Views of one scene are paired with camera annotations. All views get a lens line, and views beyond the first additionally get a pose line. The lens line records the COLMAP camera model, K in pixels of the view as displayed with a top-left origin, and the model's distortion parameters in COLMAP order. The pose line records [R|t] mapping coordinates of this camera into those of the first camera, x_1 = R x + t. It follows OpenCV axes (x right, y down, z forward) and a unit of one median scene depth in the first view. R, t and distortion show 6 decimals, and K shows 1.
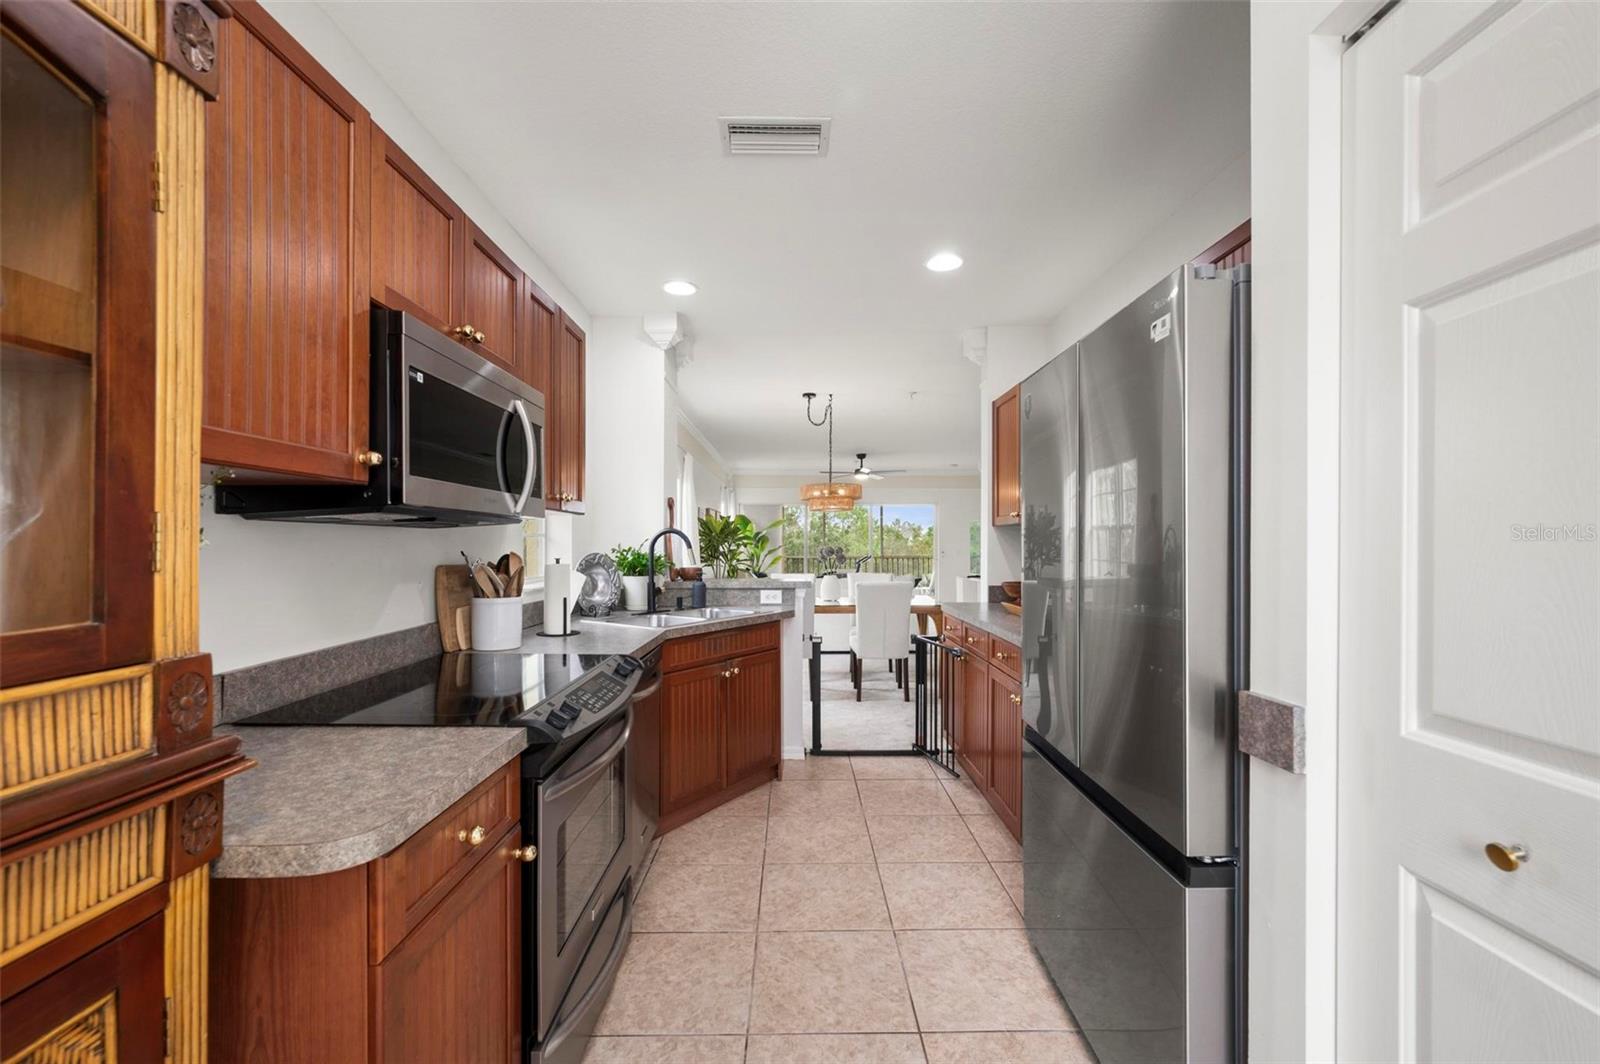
lens RADIAL K [[636.1, 0, 806.0], [0, 636.1, 540.7], [0, 0, 1]] dist [0.000358, 0.000031]
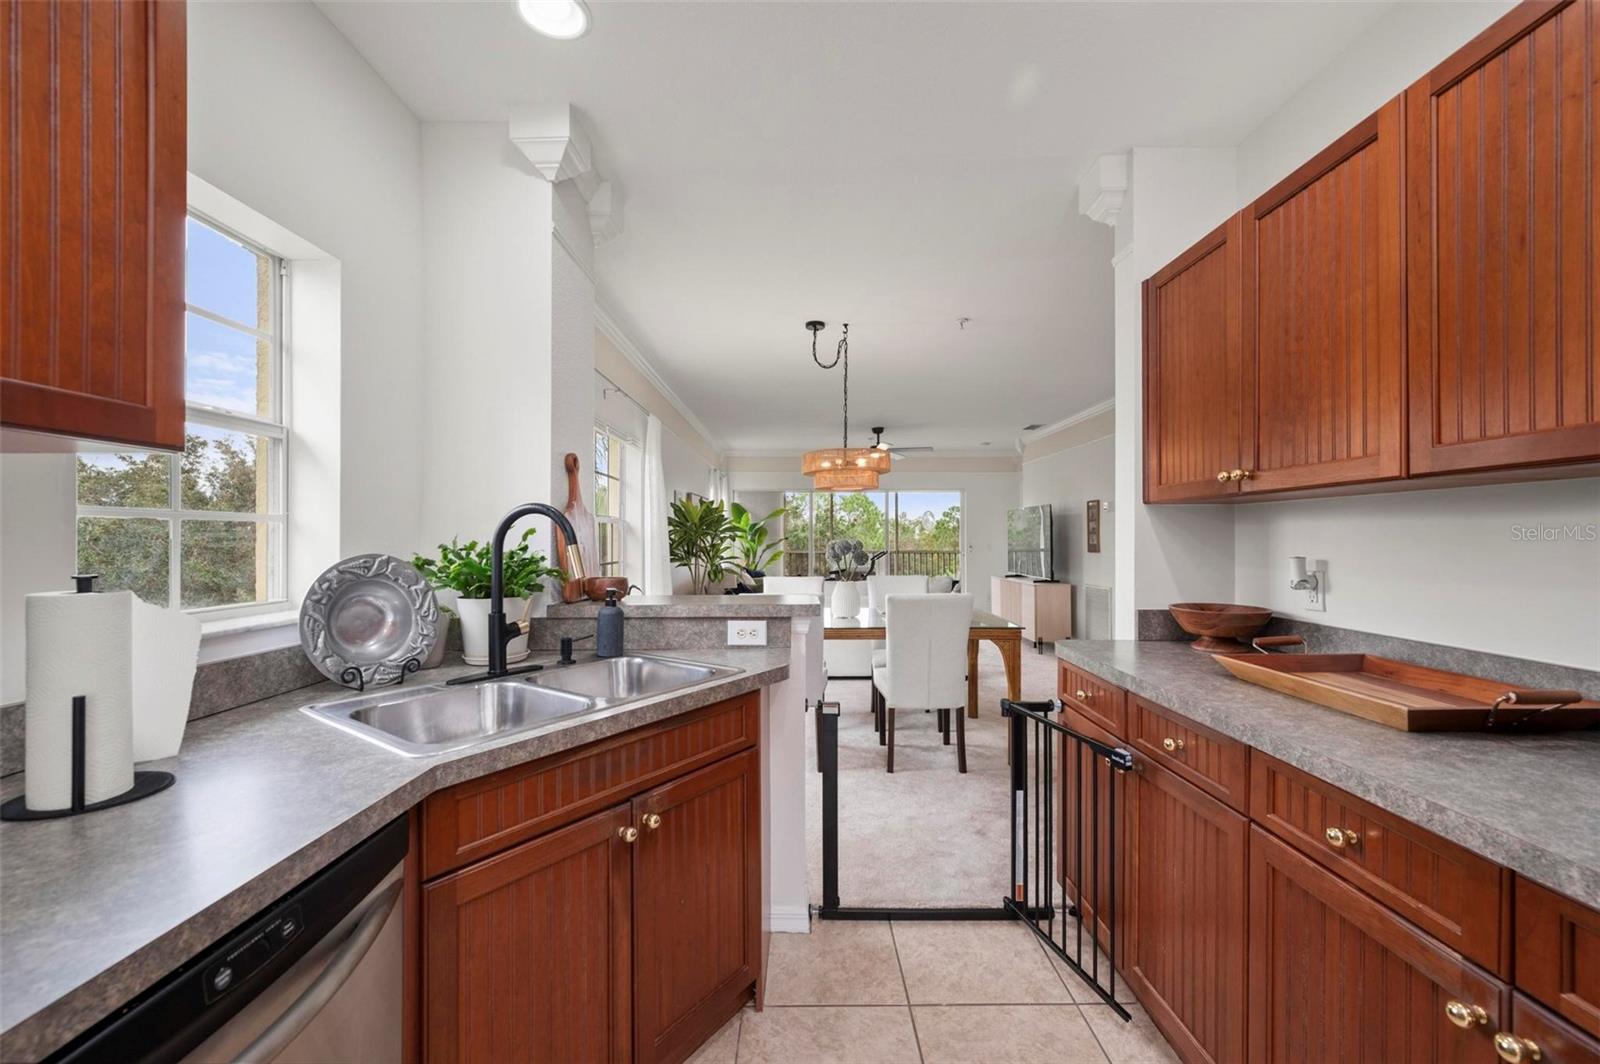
lens RADIAL K [[636.1, 0, 806.0], [0, 636.1, 540.7], [0, 0, 1]] dist [0.000358, 0.000031]
pose [[0.999967, -0.001316, -0.008012, 0.000164], [0.001399, 0.999946, 0.010270, 0.002781], [0.007998, -0.010281, 0.999915, 0.333926]]
